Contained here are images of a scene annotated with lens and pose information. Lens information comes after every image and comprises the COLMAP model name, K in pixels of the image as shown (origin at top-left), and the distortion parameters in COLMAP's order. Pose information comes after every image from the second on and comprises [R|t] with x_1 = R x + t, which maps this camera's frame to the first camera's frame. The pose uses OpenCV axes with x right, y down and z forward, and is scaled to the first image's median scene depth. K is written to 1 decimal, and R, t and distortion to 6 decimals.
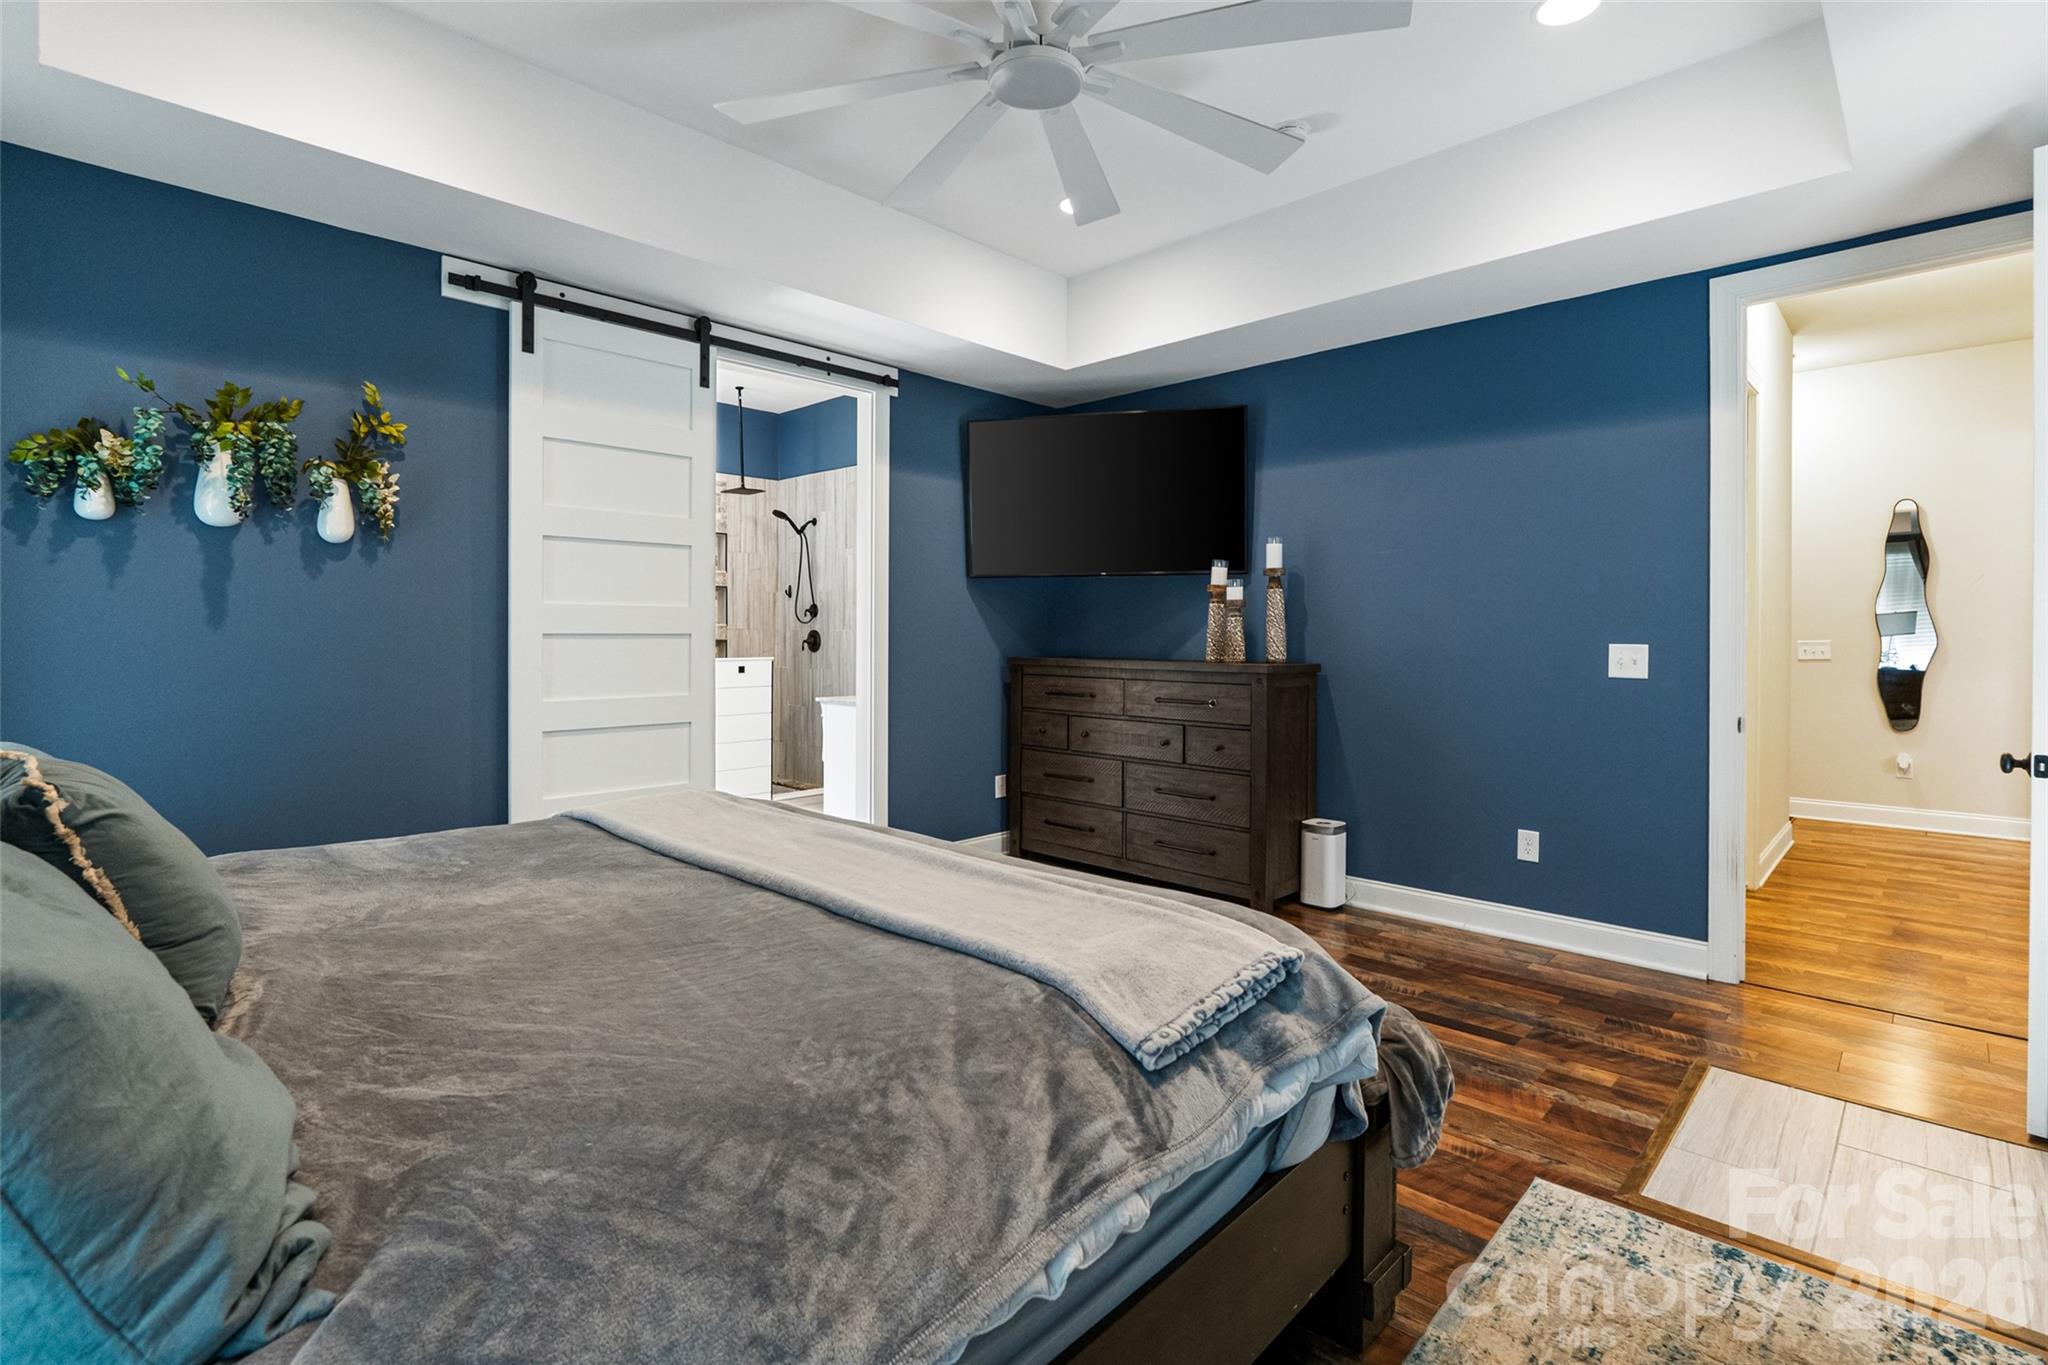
lens RADIAL K [[965.5, 0, 1005.2], [0, 965.5, 642.5], [0, 0, 1]] dist [-0.008622, 0.002238]
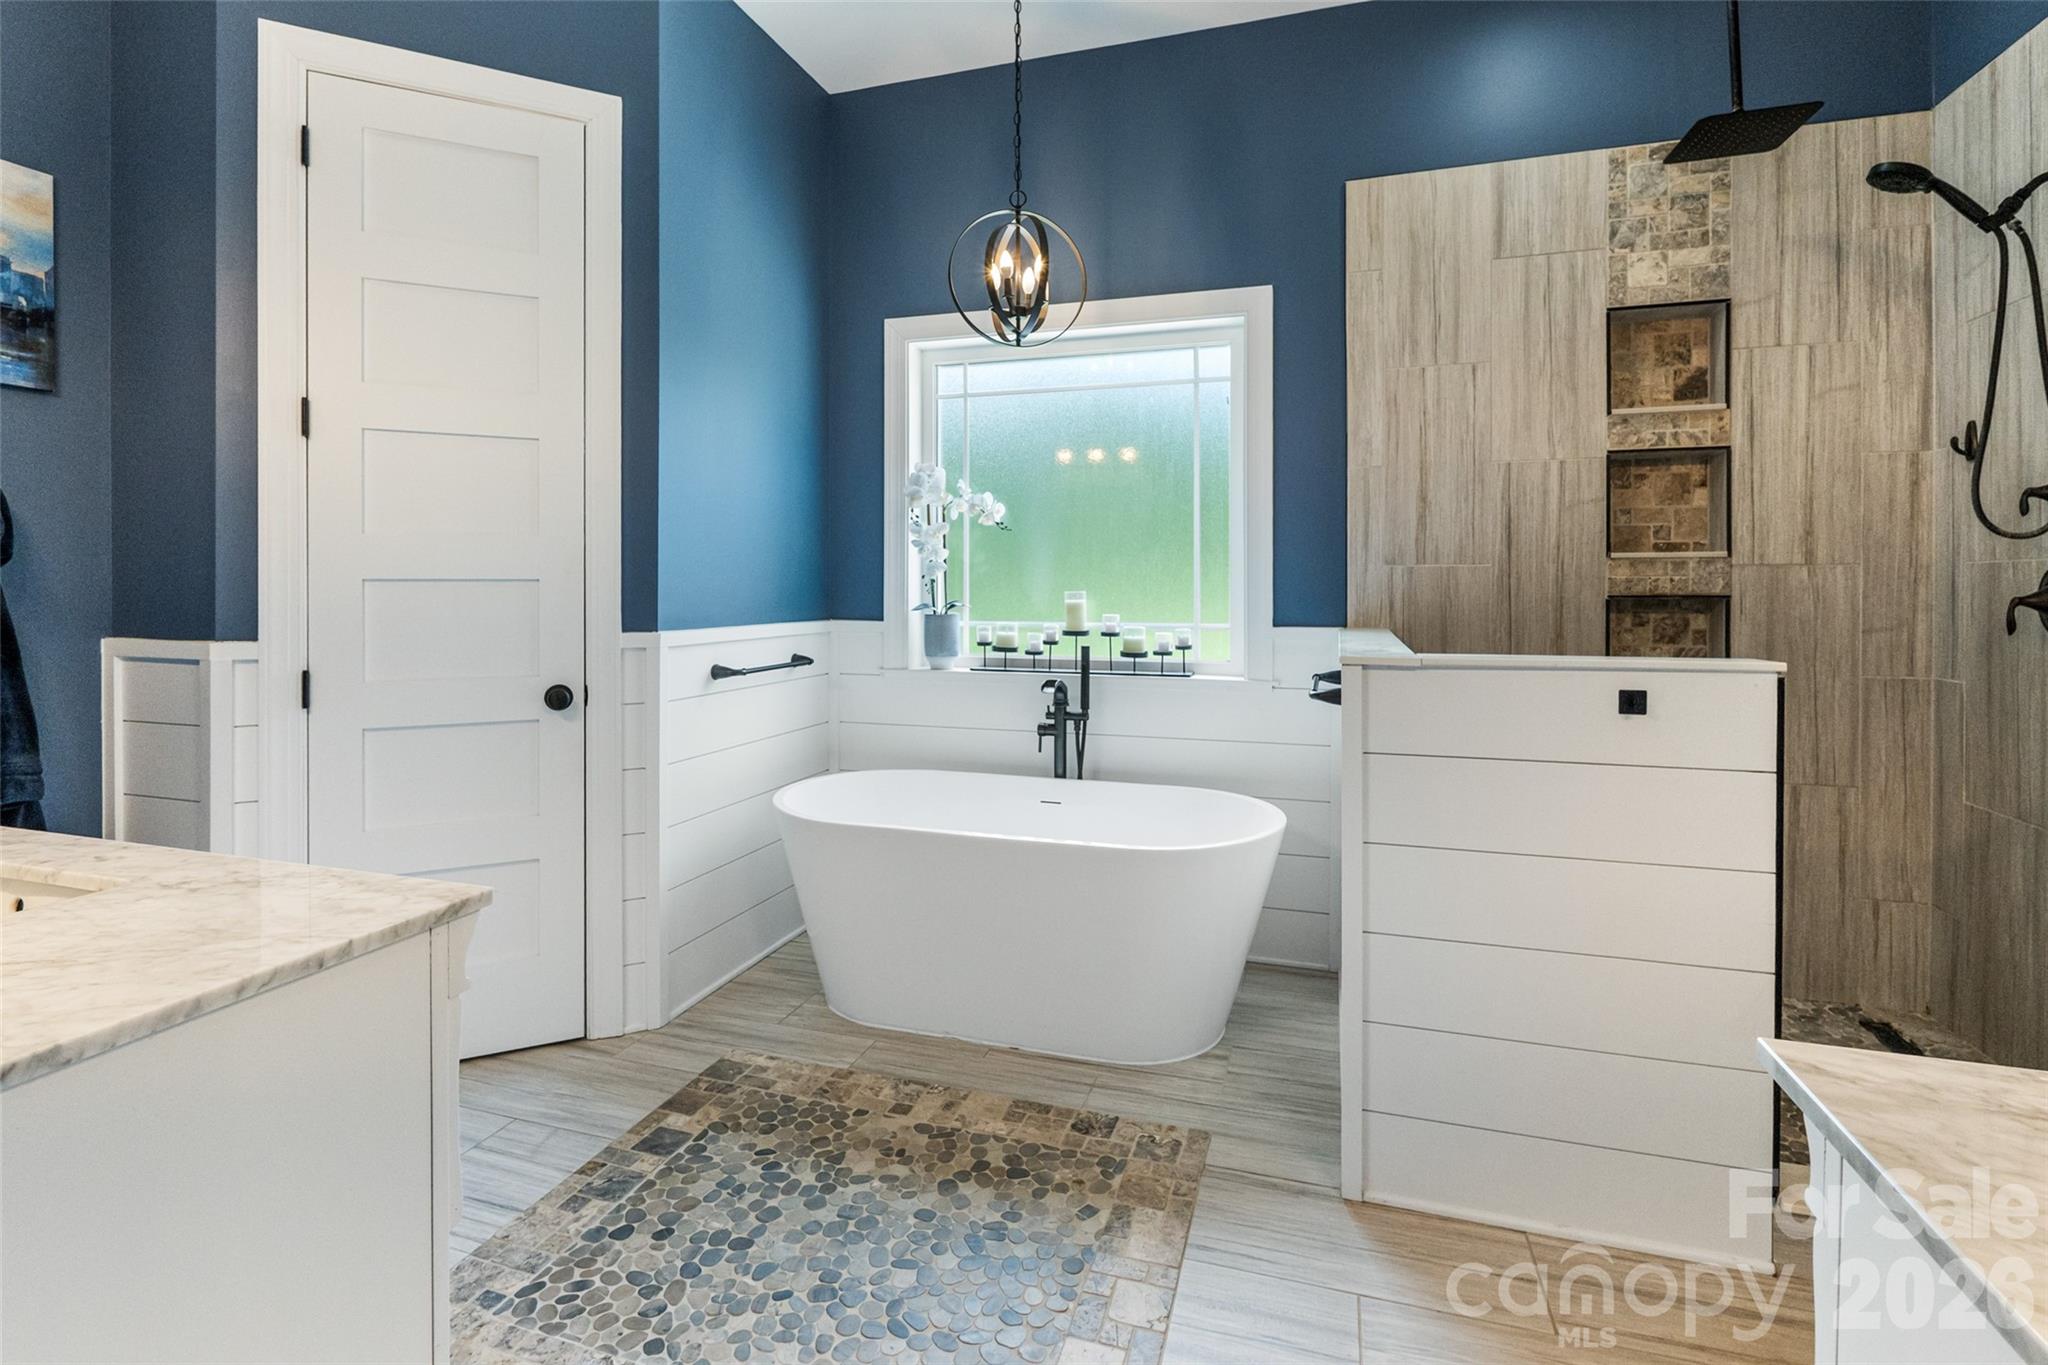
lens RADIAL K [[965.5, 0, 1019.6], [0, 965.5, 598.4], [0, 0, 1]] dist [-0.008622, 0.002238]
pose [[0.453350, -0.000719, -0.891332, -0.183935], [-0.004346, 0.999986, -0.003017, 0.001006], [0.891322, 0.005241, 0.453340, 1.249906]]
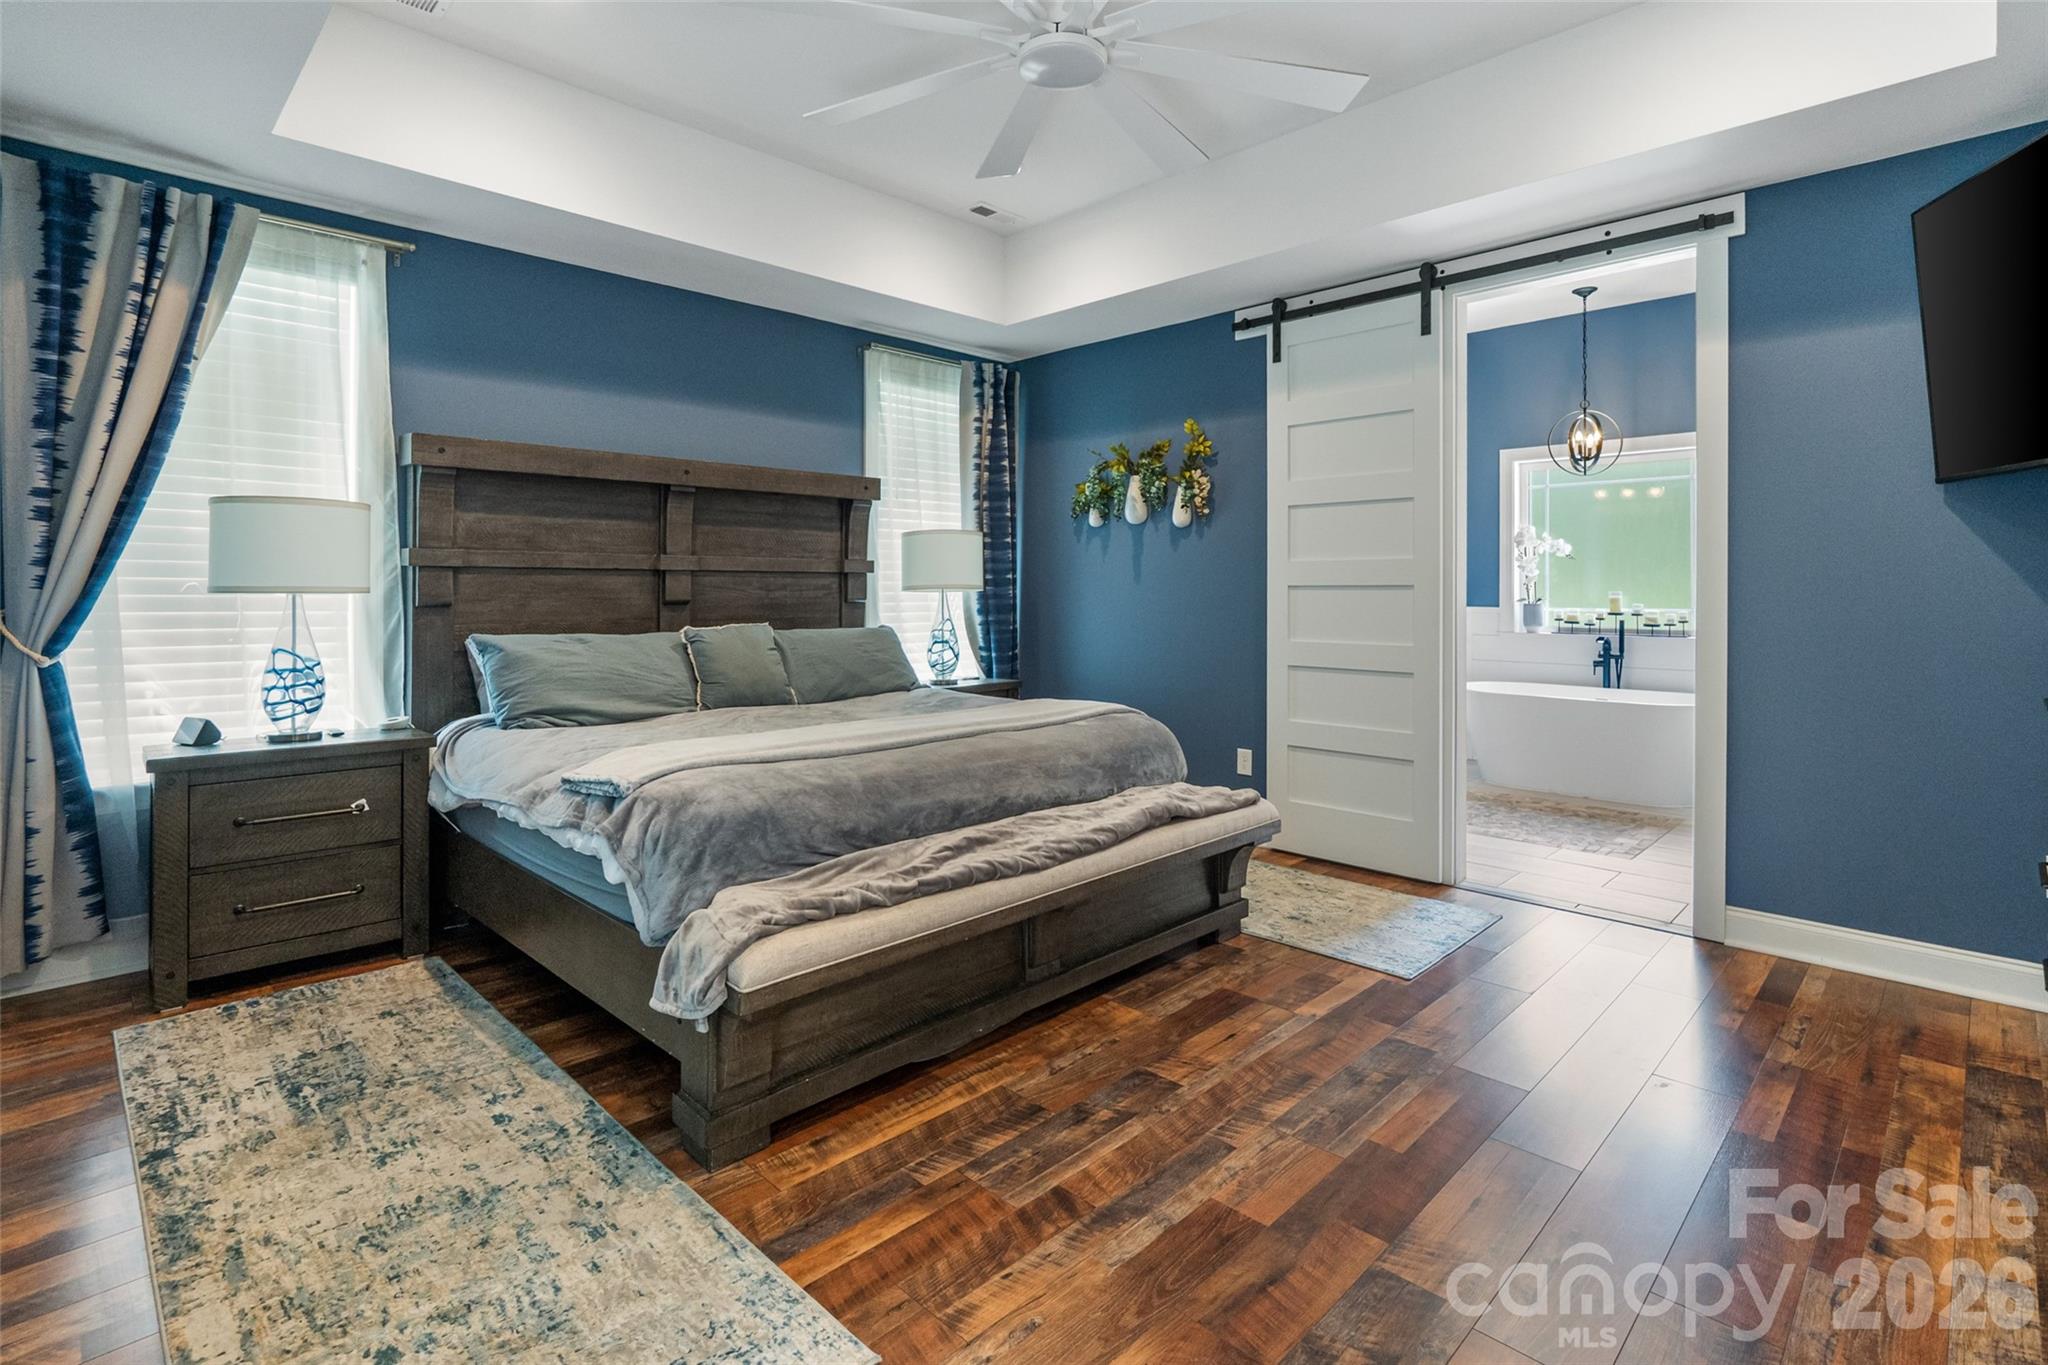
lens RADIAL K [[965.5, 0, 1017.2], [0, 965.5, 585.0], [0, 0, 1]] dist [-0.008622, 0.002238]
pose [[-0.013710, -0.006531, -0.999885, 0.755153], [-0.011910, 0.999909, -0.006368, 0.002587], [0.999835, 0.011822, -0.013786, 0.668523]]
